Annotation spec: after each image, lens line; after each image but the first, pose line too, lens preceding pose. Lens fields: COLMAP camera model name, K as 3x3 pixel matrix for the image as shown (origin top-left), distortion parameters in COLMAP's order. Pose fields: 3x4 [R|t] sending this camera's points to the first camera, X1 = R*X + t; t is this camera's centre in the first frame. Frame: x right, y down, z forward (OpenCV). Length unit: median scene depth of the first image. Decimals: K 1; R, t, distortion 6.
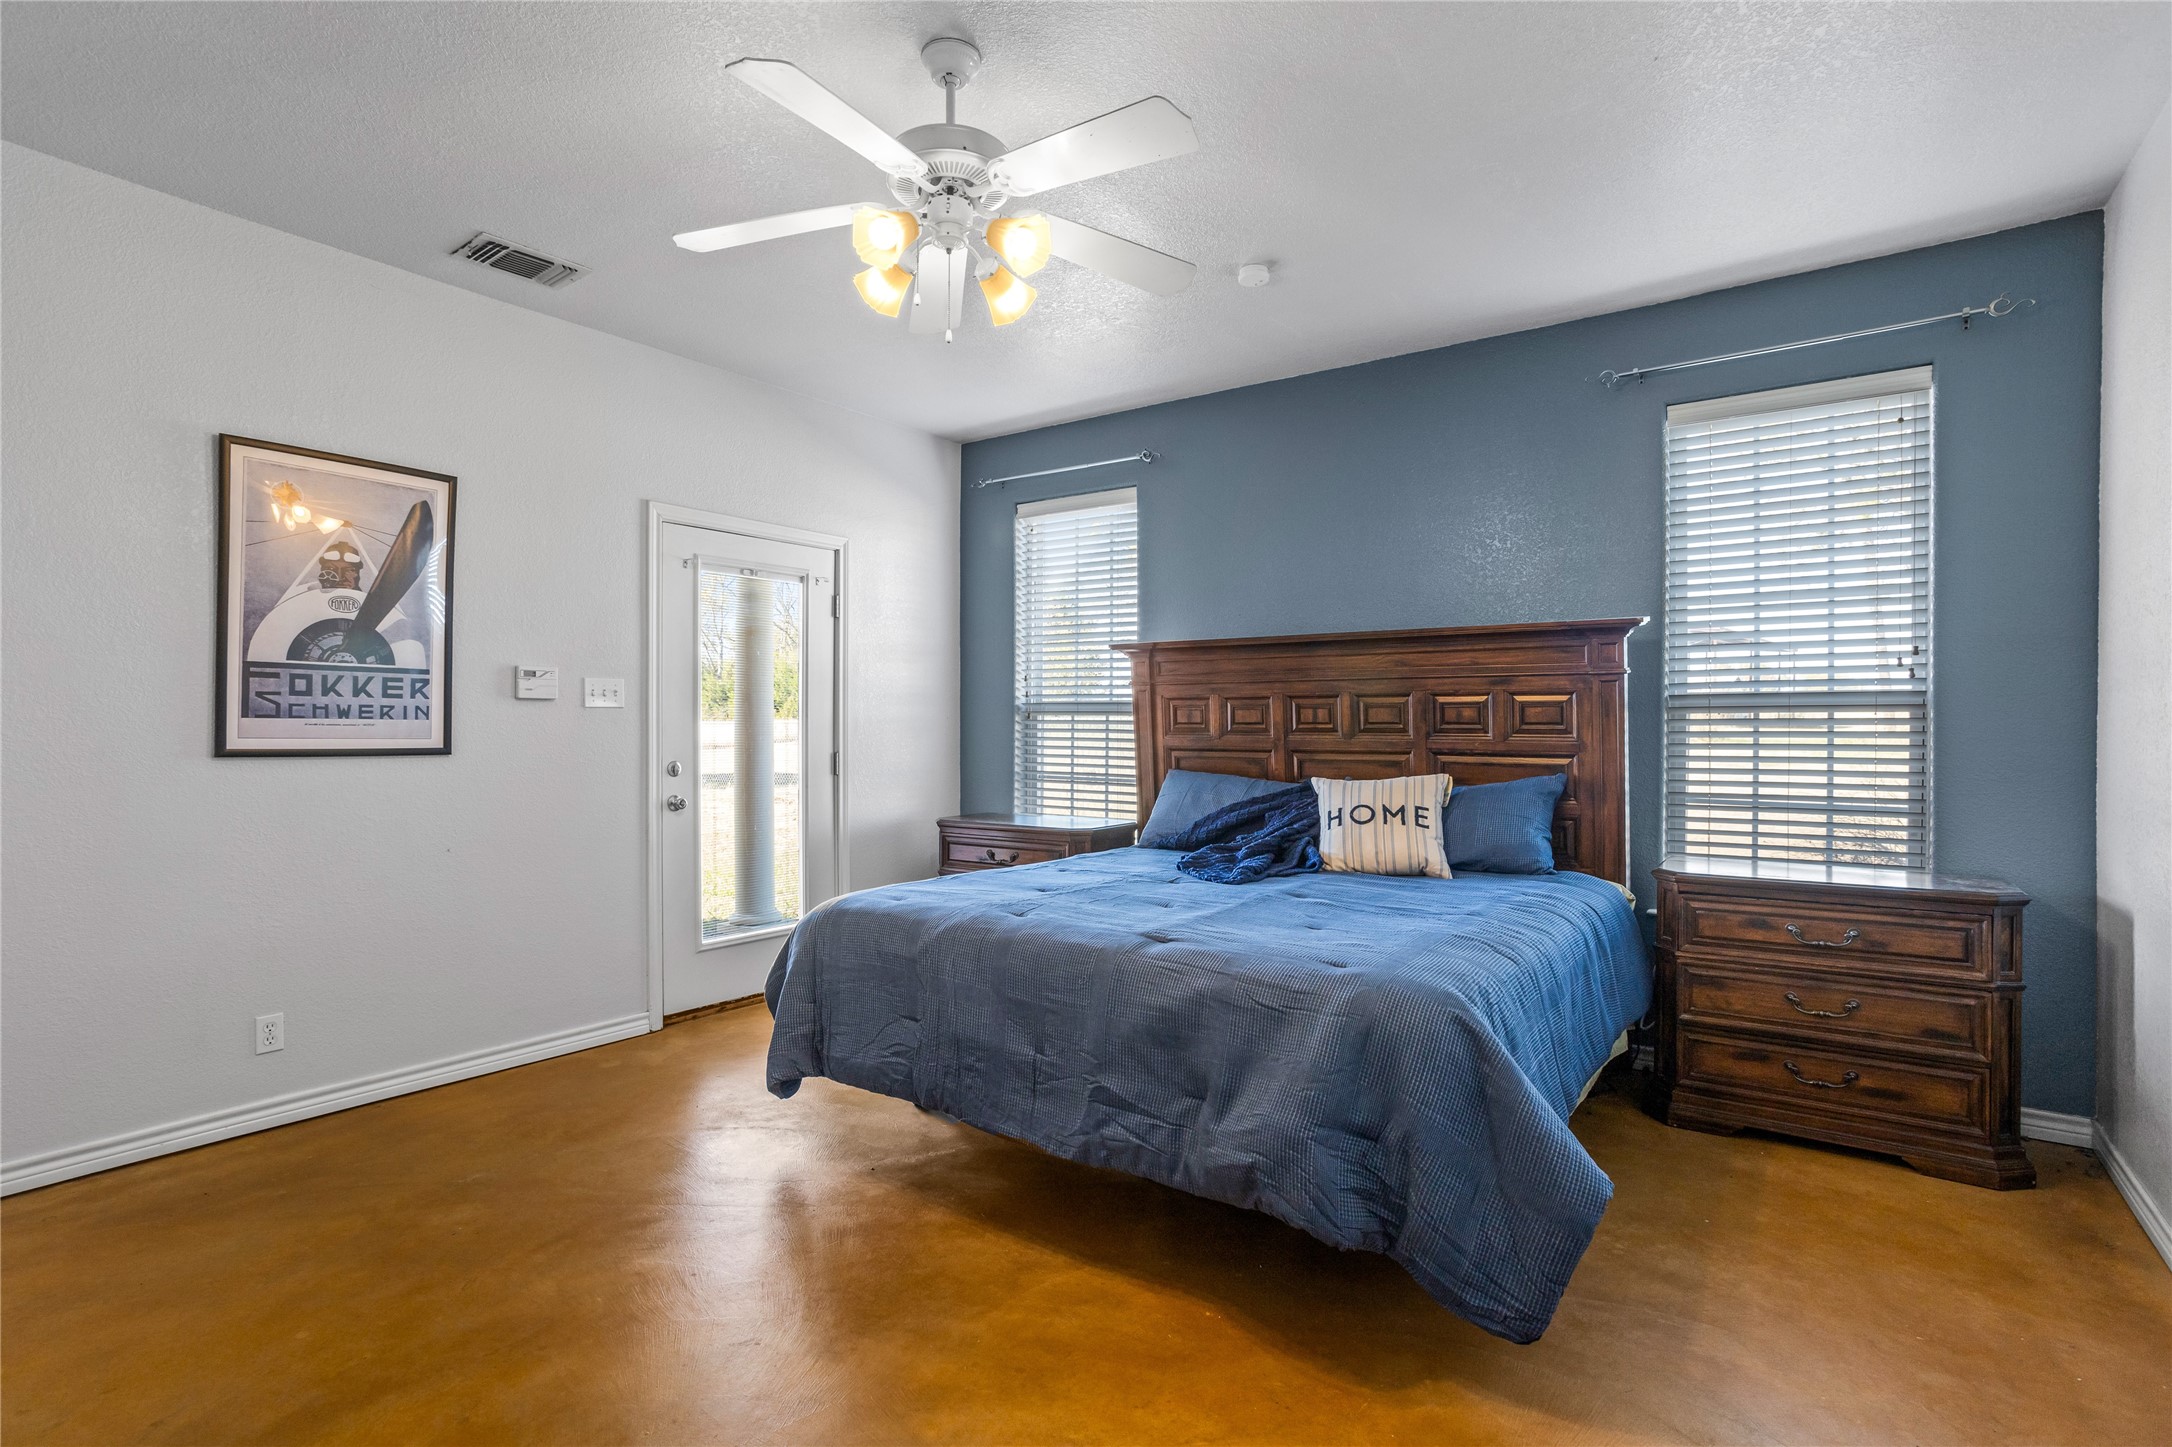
lens RADIAL K [[1066.4, 0, 1086.0], [0, 1066.4, 723.5], [0, 0, 1]] dist [0.001825, 0.000973]
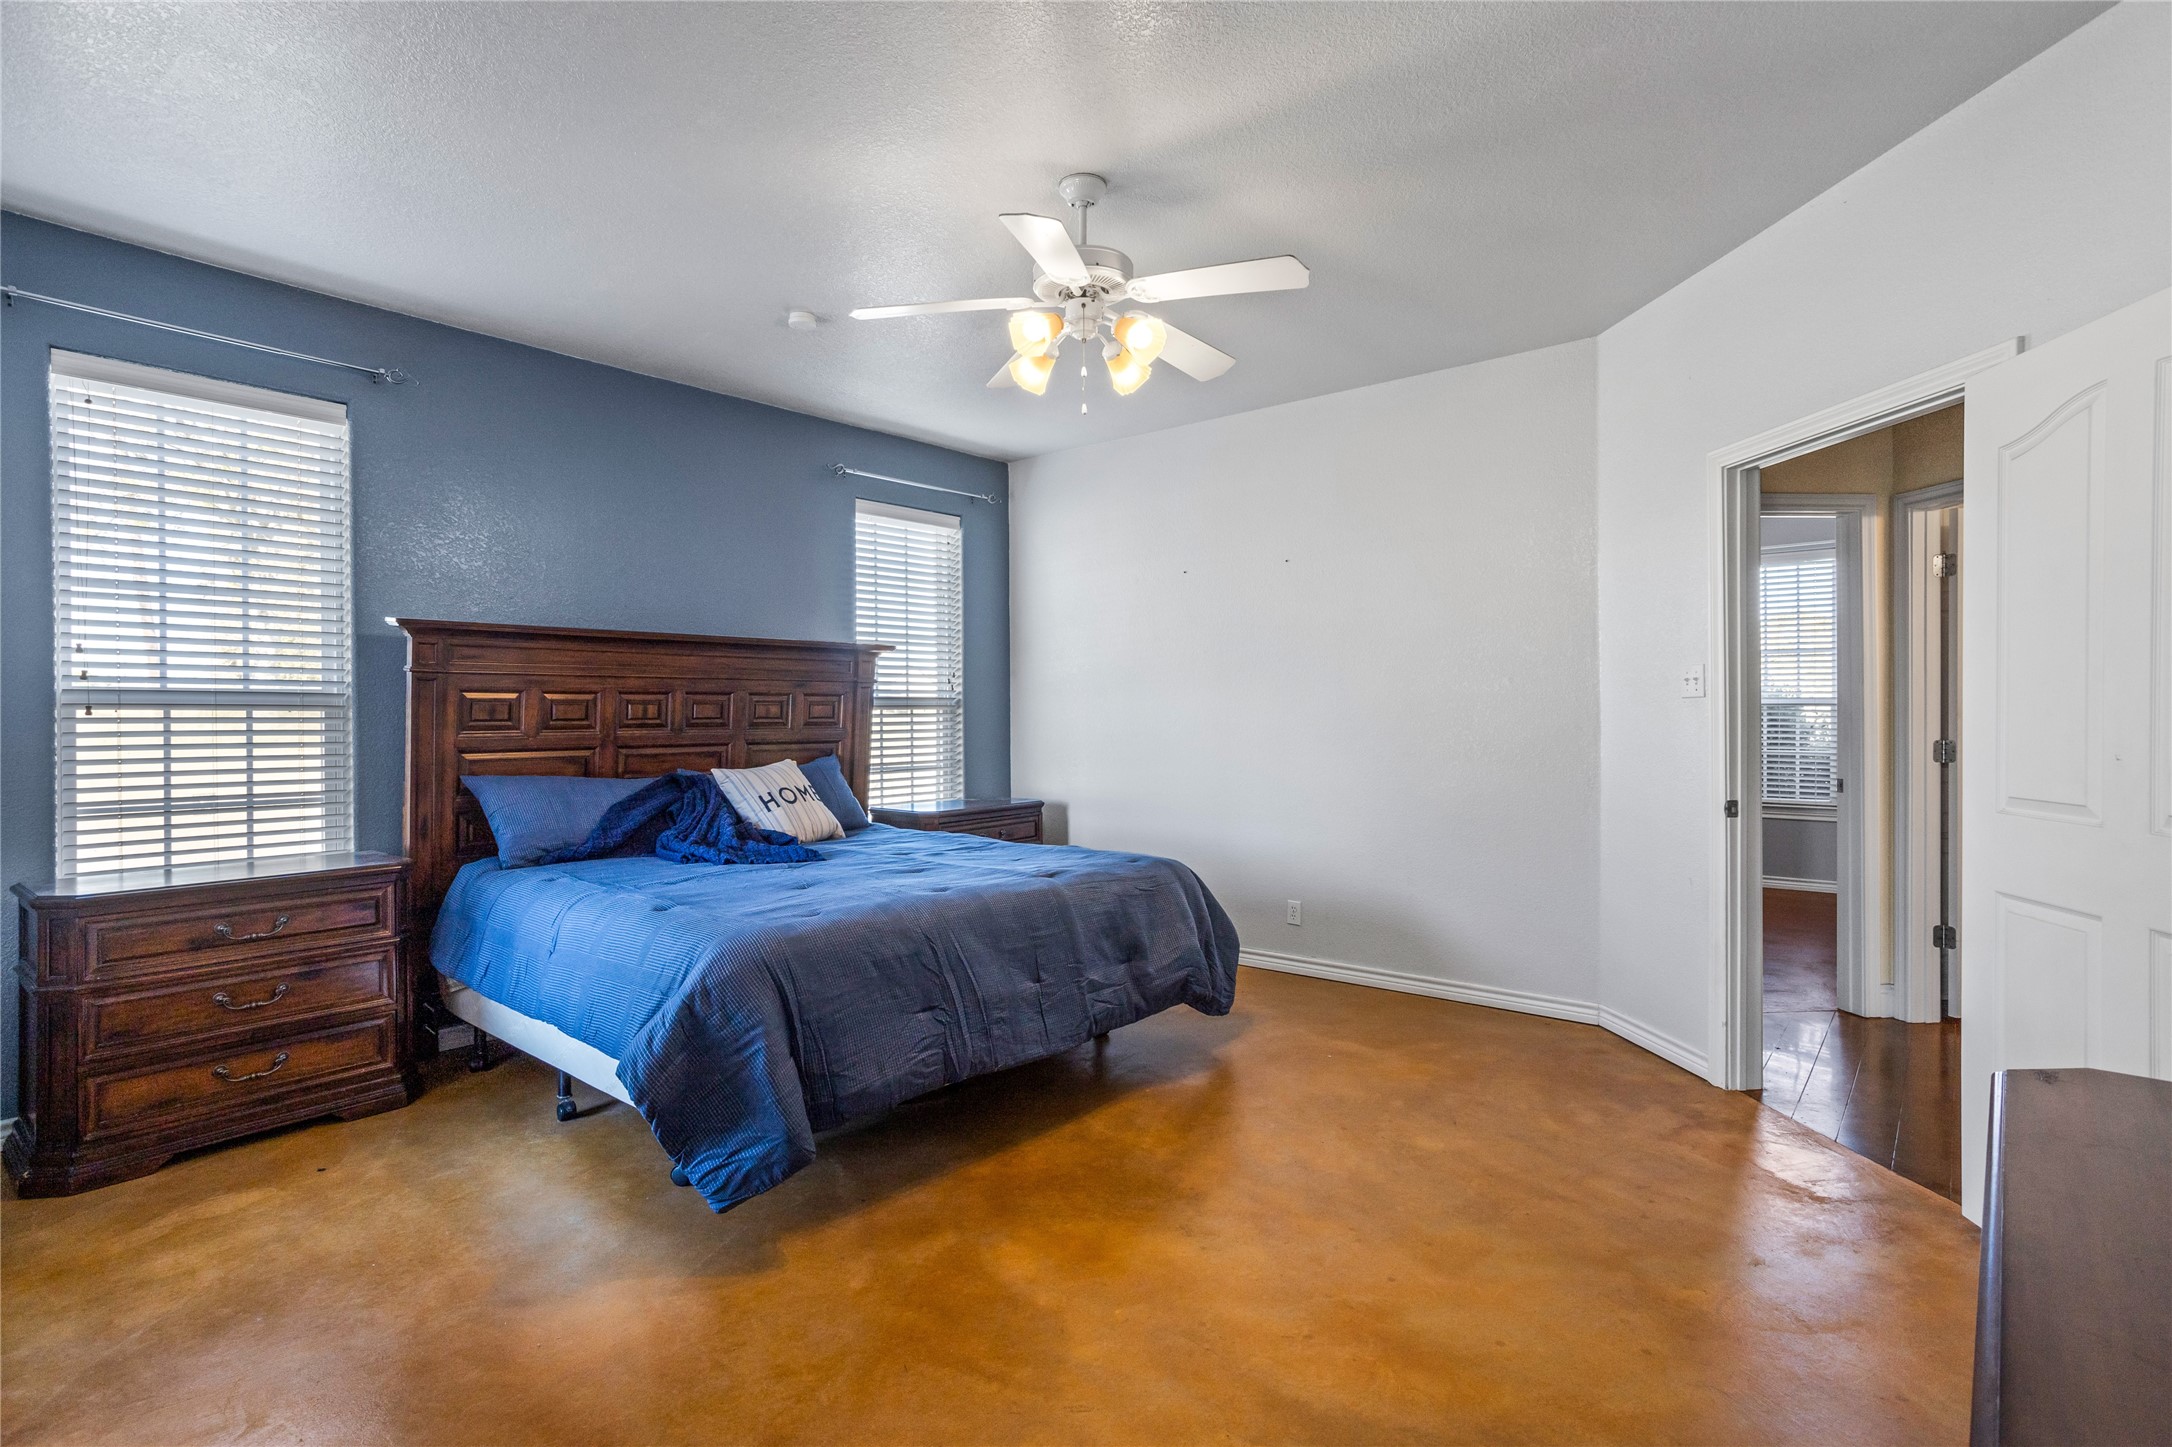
lens RADIAL K [[1024.8, 0, 1080.0], [0, 1024.8, 727.2], [0, 0, 1]] dist [-0.047968, 0.018481]
pose [[0.088877, -0.011464, 0.995977, -0.572023], [0.007028, 0.999916, 0.010882, 0.000184], [-0.996018, 0.006032, 0.088950, 0.397358]]
